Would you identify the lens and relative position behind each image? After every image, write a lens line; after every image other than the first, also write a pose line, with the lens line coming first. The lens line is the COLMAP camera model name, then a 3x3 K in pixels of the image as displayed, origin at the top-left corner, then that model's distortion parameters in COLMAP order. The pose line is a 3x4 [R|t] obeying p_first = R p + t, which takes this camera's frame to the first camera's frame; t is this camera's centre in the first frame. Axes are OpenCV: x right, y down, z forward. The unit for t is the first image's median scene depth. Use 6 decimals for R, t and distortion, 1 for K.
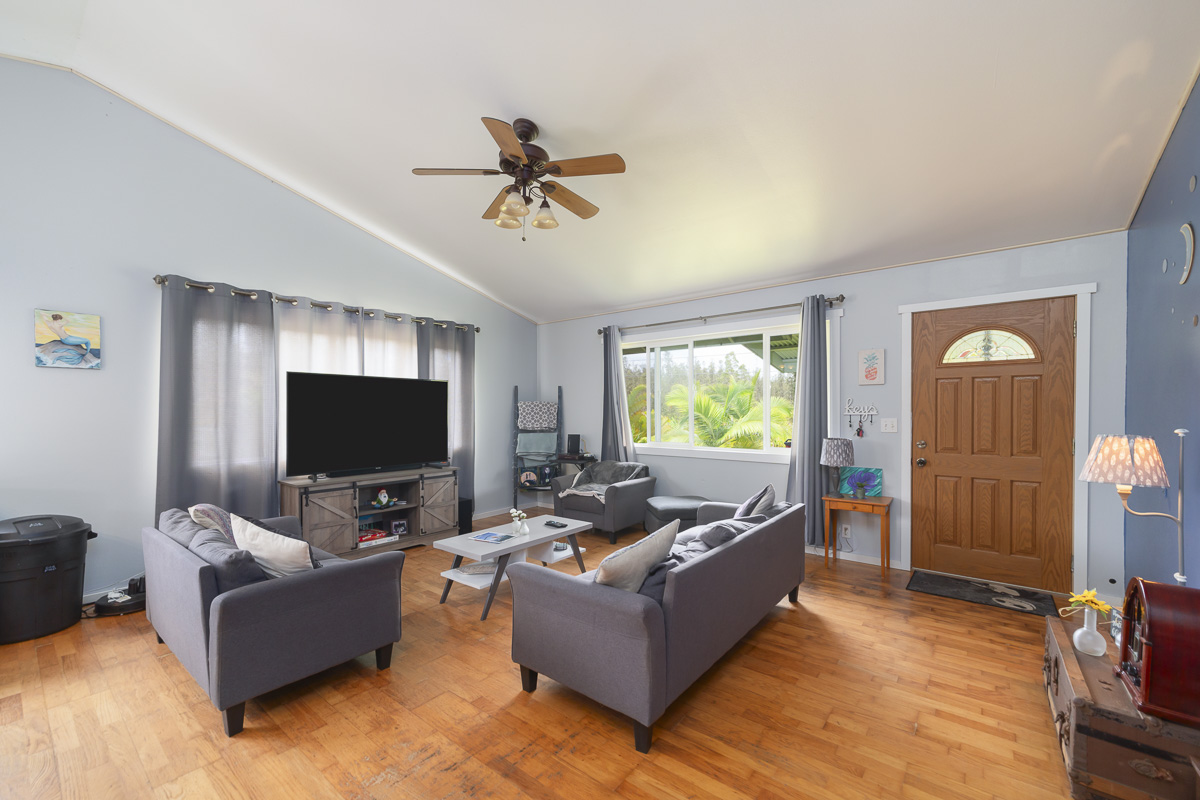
lens RADIAL K [[481.8, 0, 568.3], [0, 481.8, 410.2], [0, 0, 1]] dist [0.000523, 0.000006]
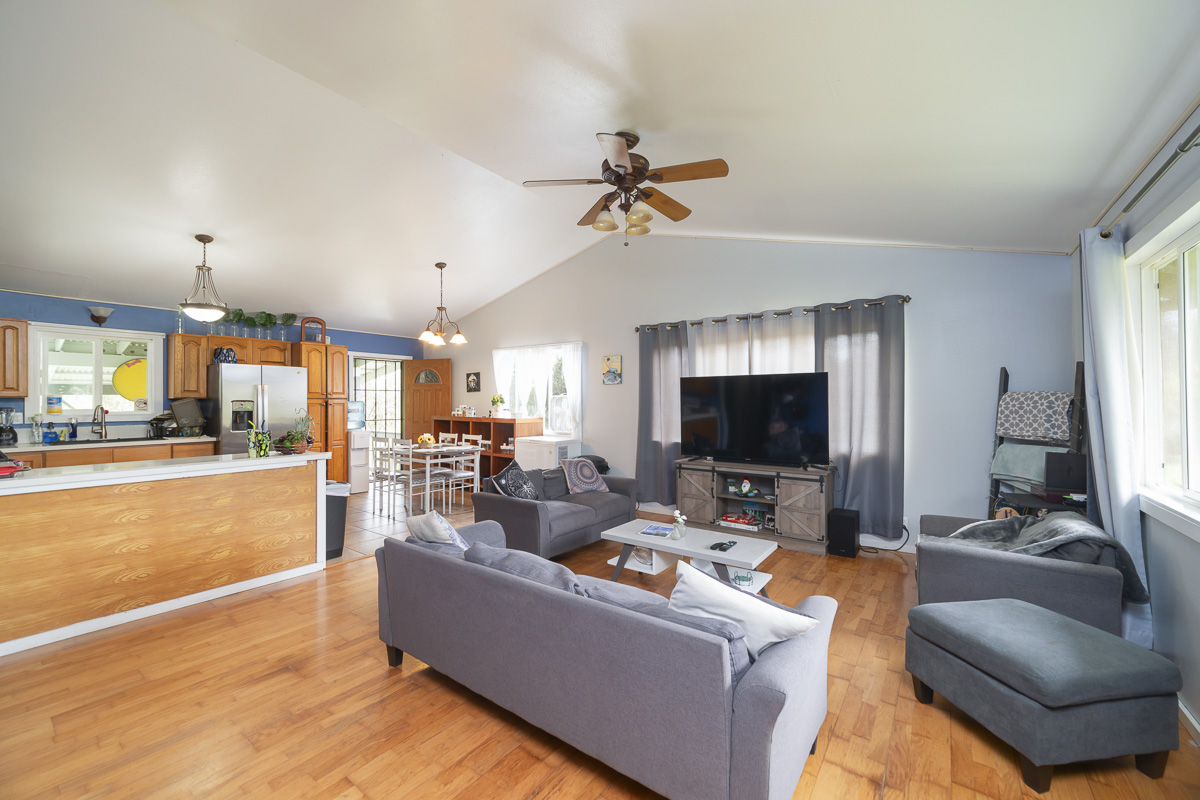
lens RADIAL K [[467.4, 0, 624.9], [0, 467.4, 397.0], [0, 0, 1]] dist [0.000361, 0.000071]
pose [[0.095867, -0.010623, -0.995337, 0.682167], [0.003973, 0.999939, -0.010289, -0.011394], [0.995386, -0.002968, 0.095904, 0.678653]]
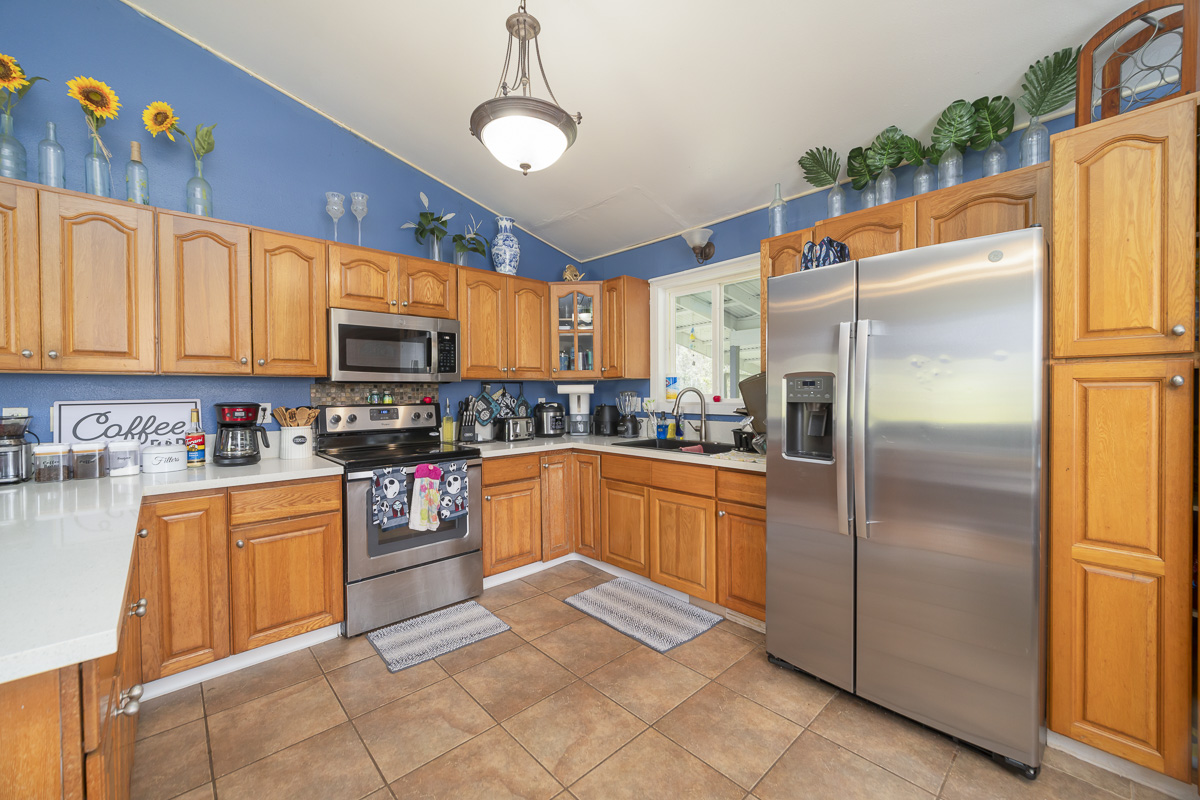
lens RADIAL K [[465.3, 0, 574.1], [0, 465.3, 397.1], [0, 0, 1]] dist [0.000058, 0.000073]
pose [[-0.989530, 0.002832, 0.144300, -0.619297], [0.004326, 0.999940, 0.010046, -0.000549], [-0.144263, 0.010565, -0.989483, 0.204147]]
